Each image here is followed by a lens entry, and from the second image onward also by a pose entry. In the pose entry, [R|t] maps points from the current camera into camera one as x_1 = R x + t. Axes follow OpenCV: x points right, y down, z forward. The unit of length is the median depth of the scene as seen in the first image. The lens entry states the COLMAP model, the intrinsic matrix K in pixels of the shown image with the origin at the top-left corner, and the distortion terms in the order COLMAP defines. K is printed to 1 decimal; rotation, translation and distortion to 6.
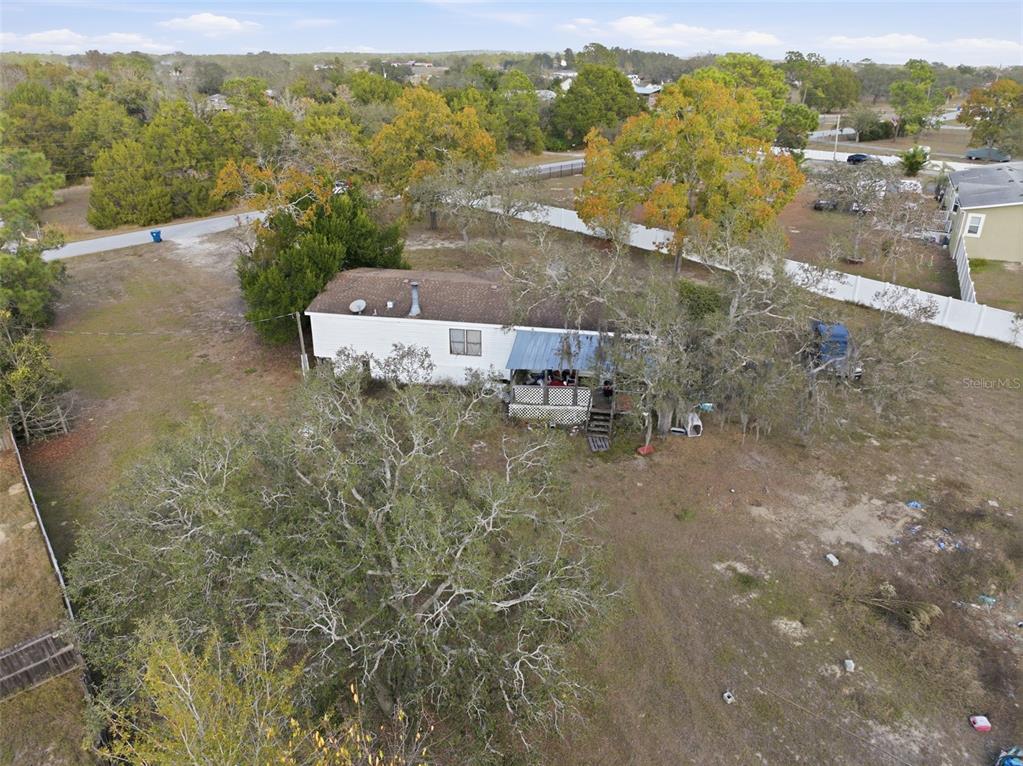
lens RADIAL K [[719.2, 0, 511.5], [0, 719.2, 383.0], [0, 0, 1]] dist [-0.033202, -0.001193]
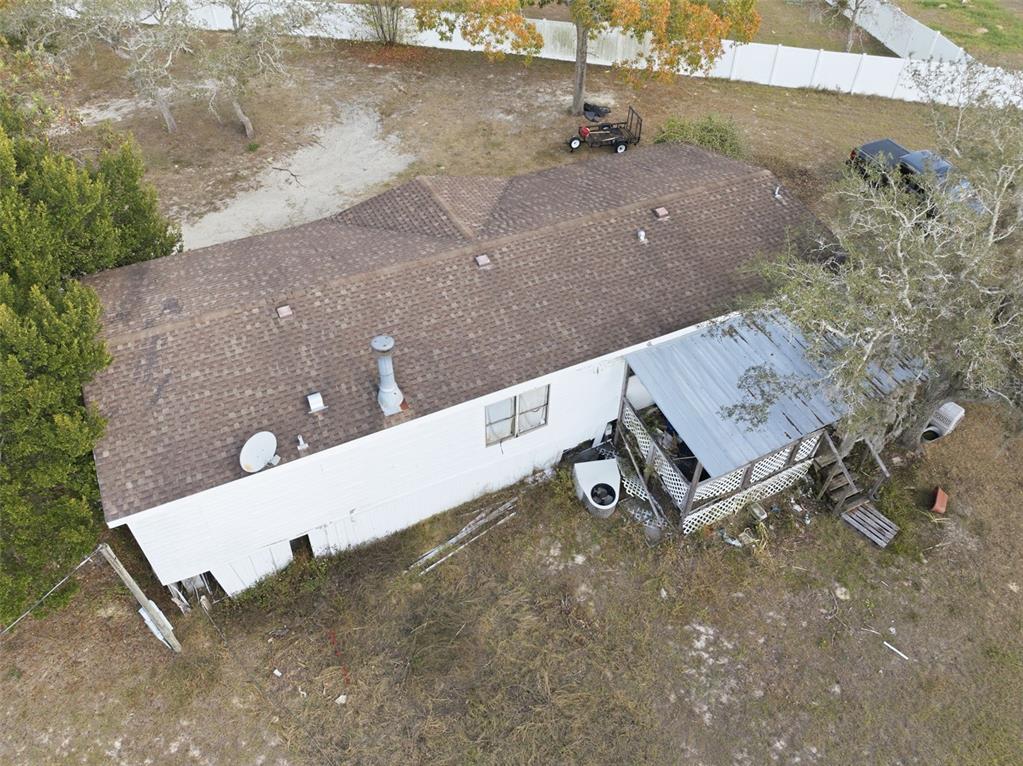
lens RADIAL K [[718.1, 0, 511.5], [0, 718.1, 383.0], [0, 0, 1]] dist [-0.060779, 0.036865]
pose [[0.807825, -0.408928, 0.424496, -0.220365], [0.241440, 0.886570, 0.394590, -0.223881], [-0.537704, -0.216270, 0.814924, 0.556743]]
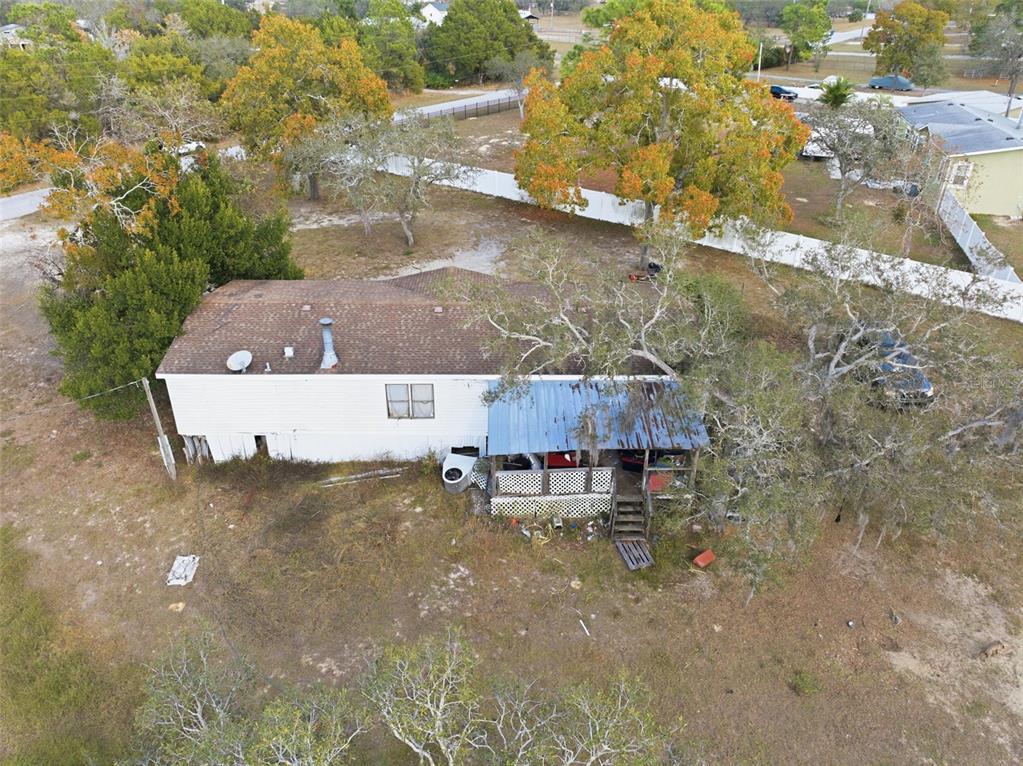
lens RADIAL K [[718.1, 0, 511.5], [0, 718.1, 383.0], [0, 0, 1]] dist [-0.060779, 0.036865]
pose [[0.982113, -0.089606, 0.165606, -0.070421], [0.074606, 0.992707, 0.094689, -0.114703], [-0.172883, -0.080640, 0.981636, 0.279414]]
